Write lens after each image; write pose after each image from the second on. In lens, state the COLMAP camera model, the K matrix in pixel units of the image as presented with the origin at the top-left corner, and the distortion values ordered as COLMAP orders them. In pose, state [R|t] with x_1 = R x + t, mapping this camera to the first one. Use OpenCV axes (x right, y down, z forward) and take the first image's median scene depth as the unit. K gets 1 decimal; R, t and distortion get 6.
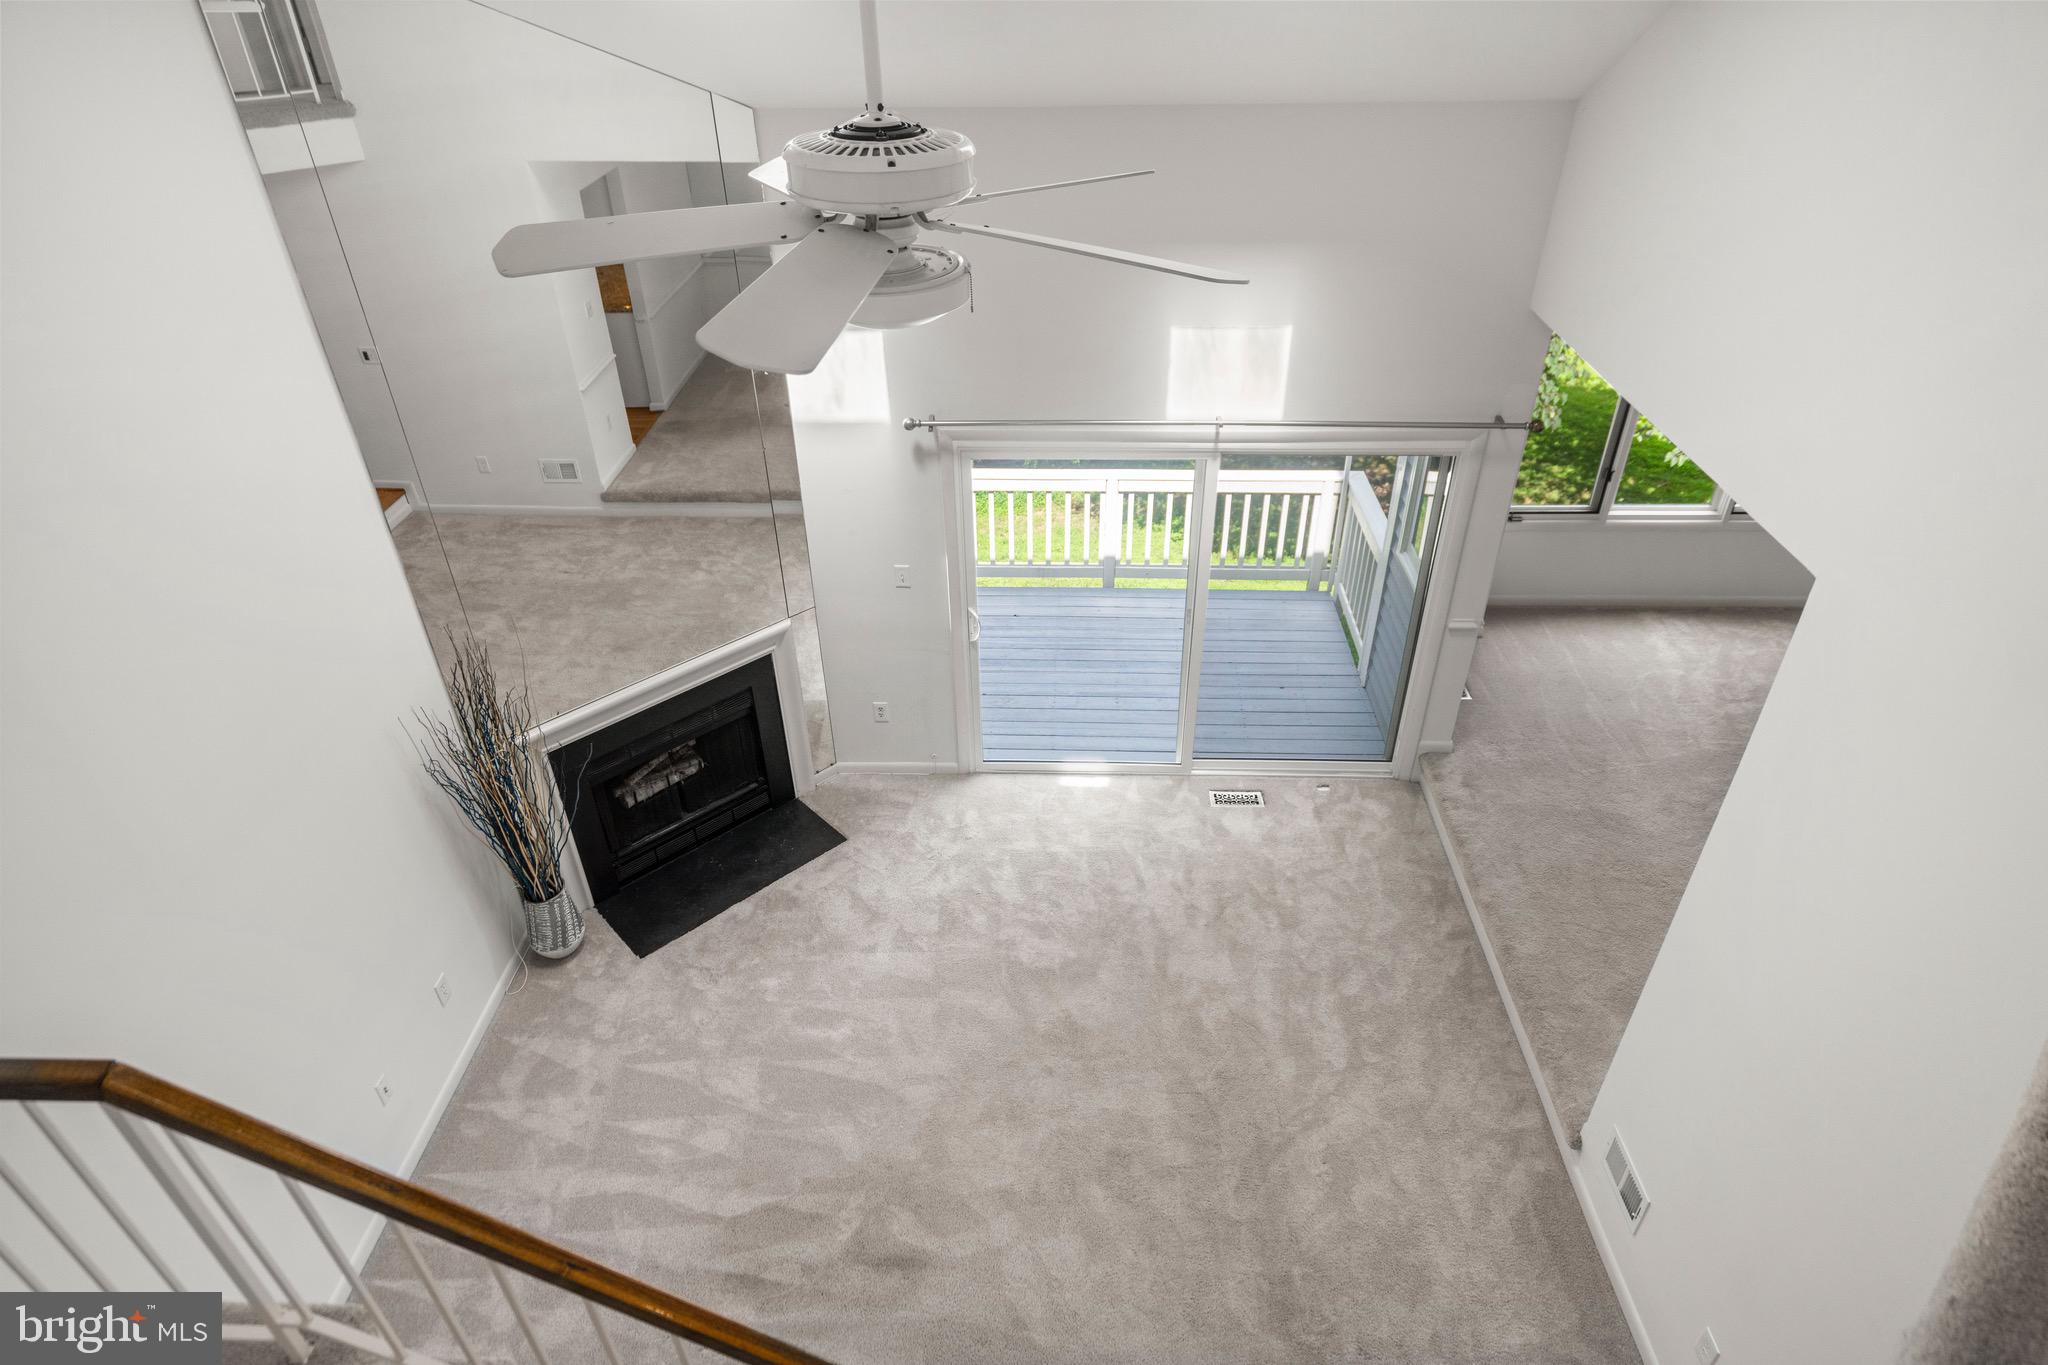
lens RADIAL K [[1163.3, 0, 1022.8], [0, 1163.3, 681.8], [0, 0, 1]] dist [0.013365, -0.000033]
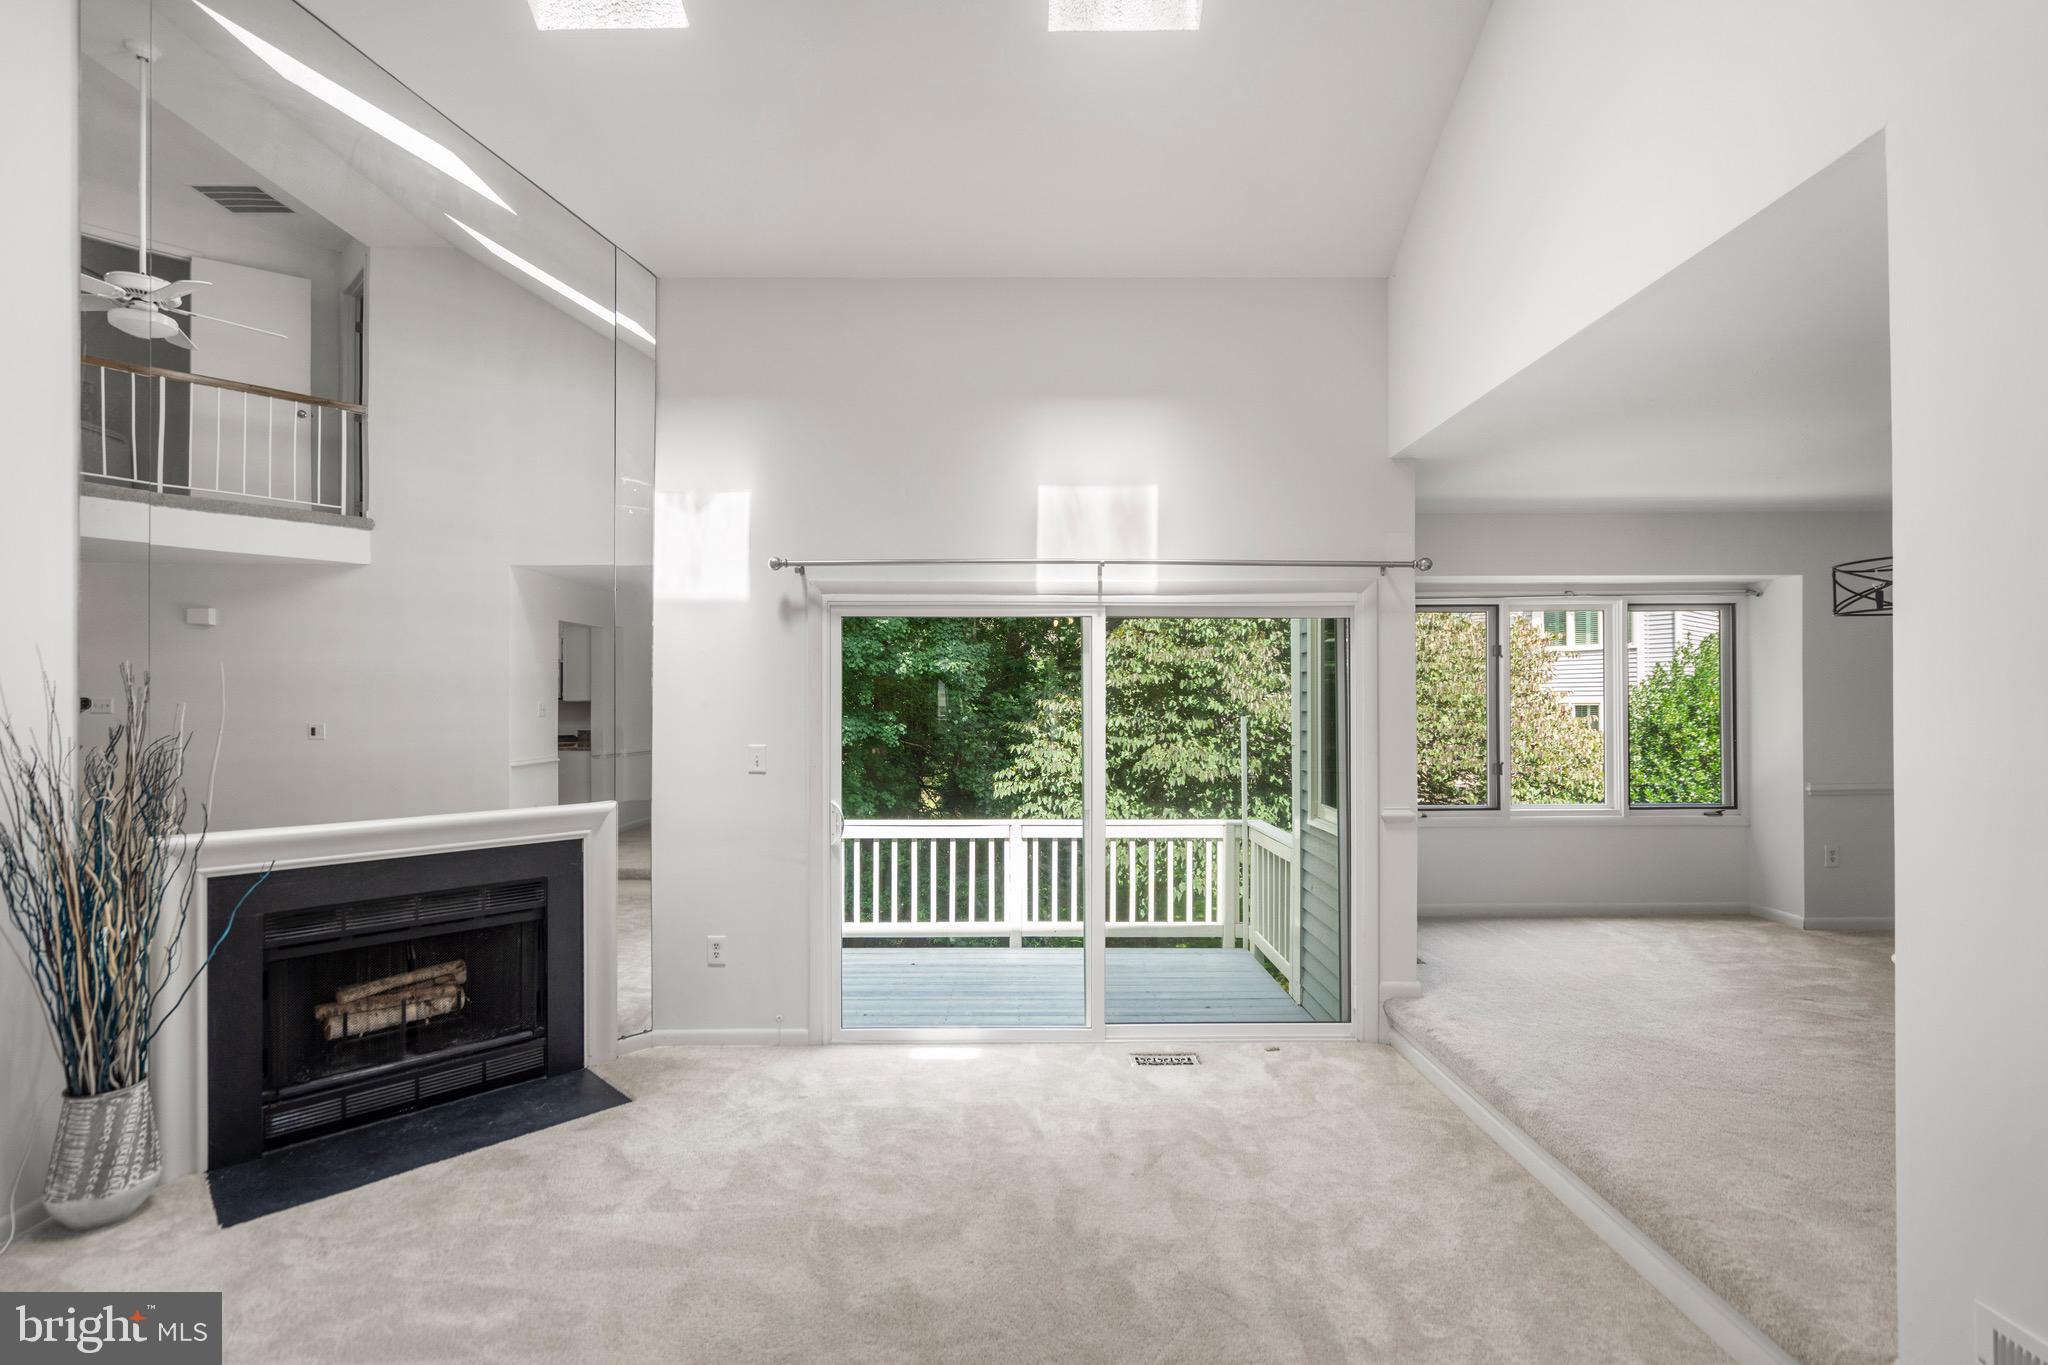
lens RADIAL K [[931.8, 0, 1019.9], [0, 931.8, 691.7], [0, 0, 1]] dist [-0.003276, 0.003163]
pose [[0.999015, 0.011798, 0.042783, 0.060166], [0.014732, 0.821199, -0.570451, 0.256307], [-0.041864, 0.570519, 0.820217, 0.367555]]
